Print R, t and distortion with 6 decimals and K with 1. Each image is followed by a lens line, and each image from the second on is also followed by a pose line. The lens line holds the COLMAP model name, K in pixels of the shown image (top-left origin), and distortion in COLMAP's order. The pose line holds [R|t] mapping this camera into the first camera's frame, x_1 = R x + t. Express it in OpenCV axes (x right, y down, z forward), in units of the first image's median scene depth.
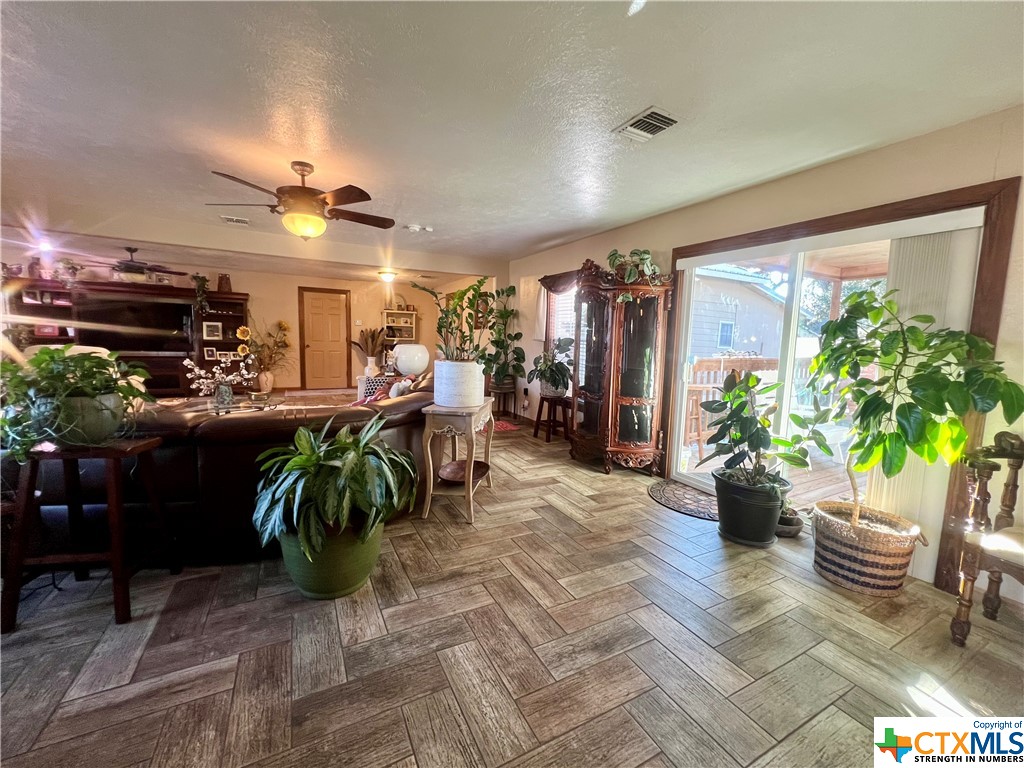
lens RADIAL K [[410.8, 0, 508.8], [0, 410.8, 380.9], [0, 0, 1]] dist [-0.002241, -0.000030]
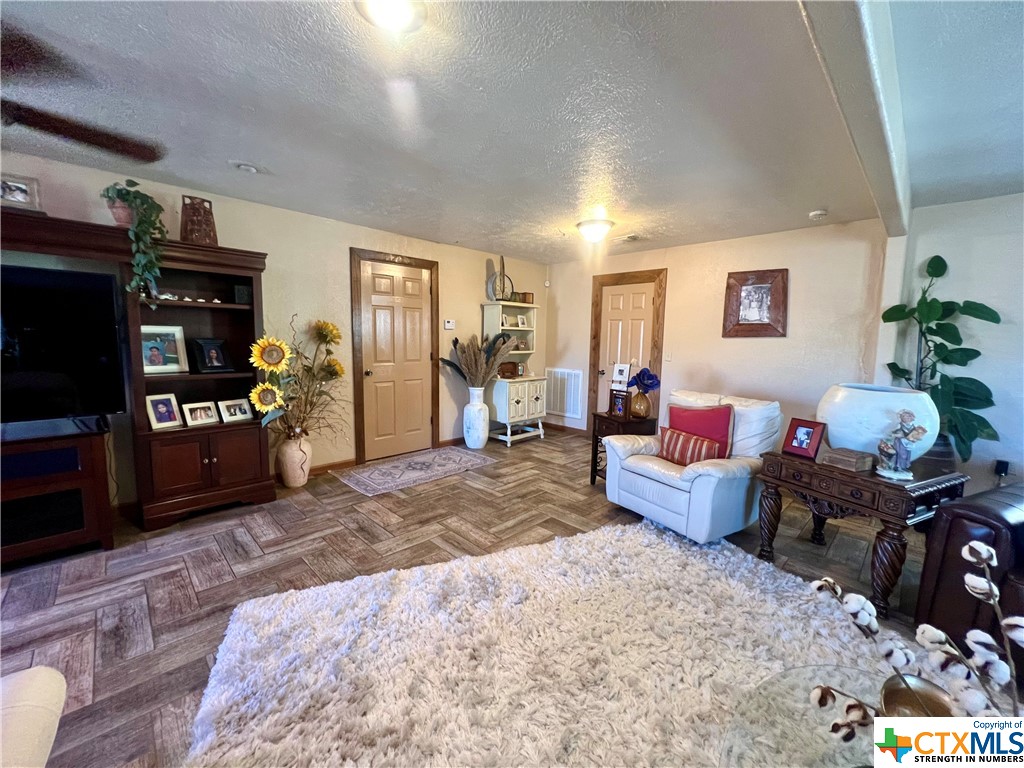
lens RADIAL K [[411.7, 0, 516.5], [0, 411.7, 380.0], [0, 0, 1]] dist [-0.002941, 0.000394]
pose [[0.954167, -0.040451, 0.296528, -0.532992], [0.037418, 0.999173, 0.015900, -0.088545], [-0.296926, -0.004076, 0.954892, 0.551840]]
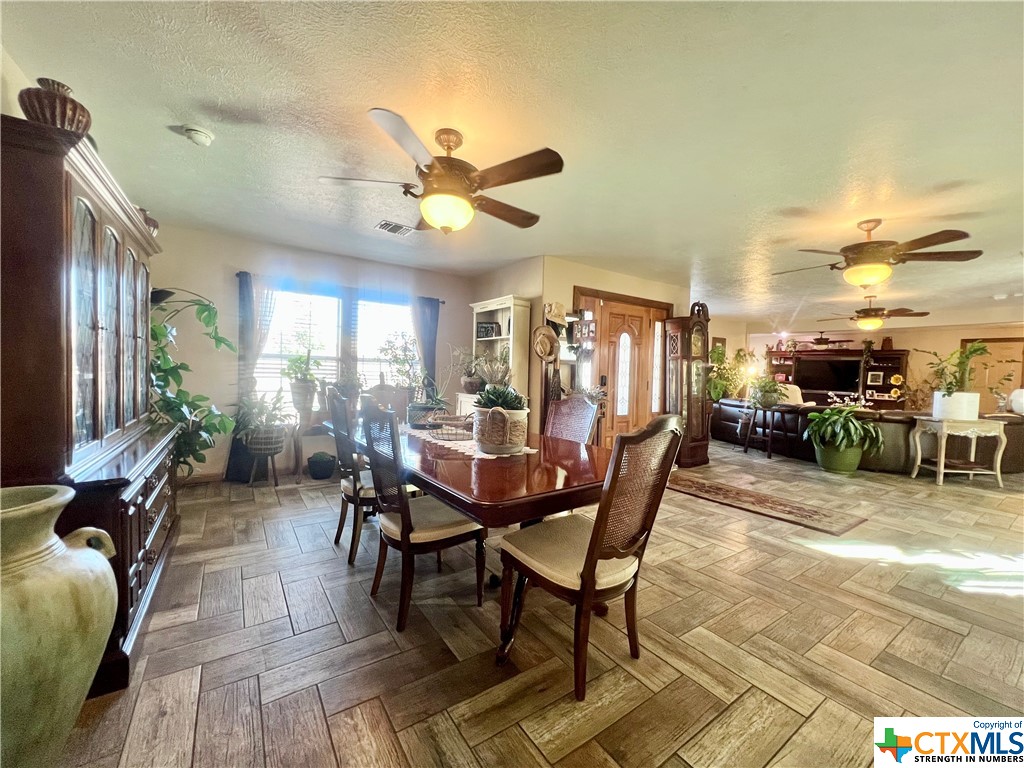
lens RADIAL K [[411.7, 0, 507.4], [0, 411.7, 383.3], [0, 0, 1]] dist [-0.002941, 0.000394]
pose [[0.110754, 0.010323, -0.993794, 0.527121], [-0.129161, 0.991615, -0.004094, 0.061694], [0.985419, 0.128813, 0.111159, -0.380765]]
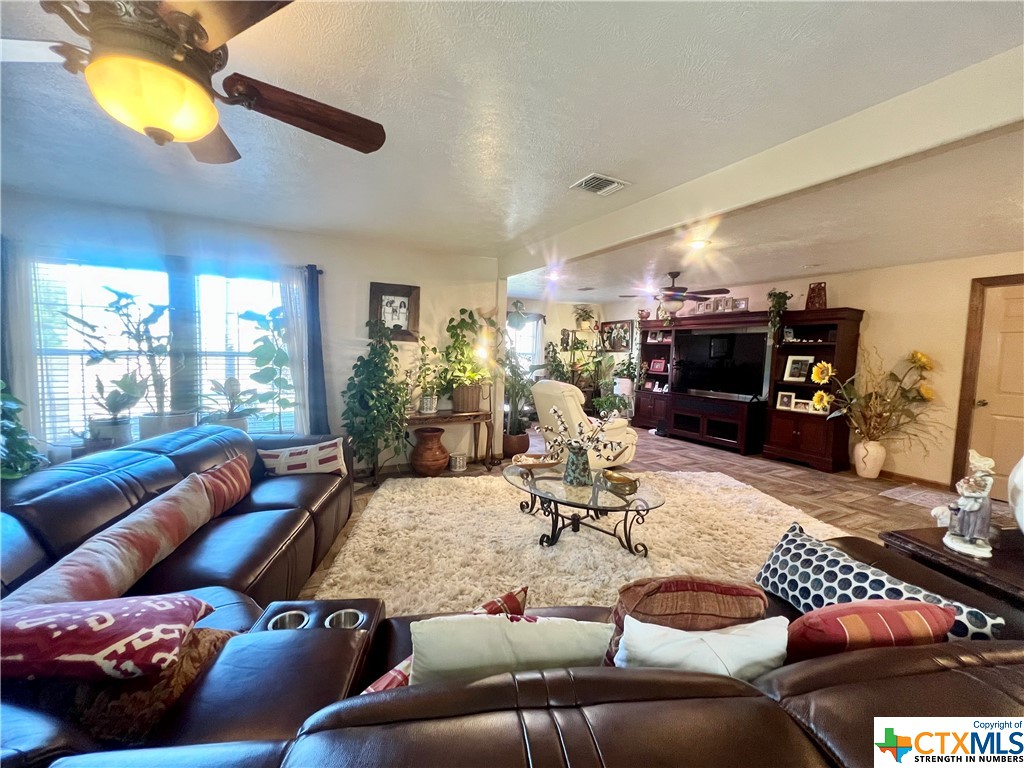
lens RADIAL K [[411.7, 0, 518.8], [0, 411.7, 386.4], [0, 0, 1]] dist [-0.002941, 0.000394]
pose [[0.028374, 0.054163, -0.998129, -0.042383], [-0.123430, 0.991079, 0.050272, -0.070333], [0.991948, 0.121772, 0.034807, 0.522402]]
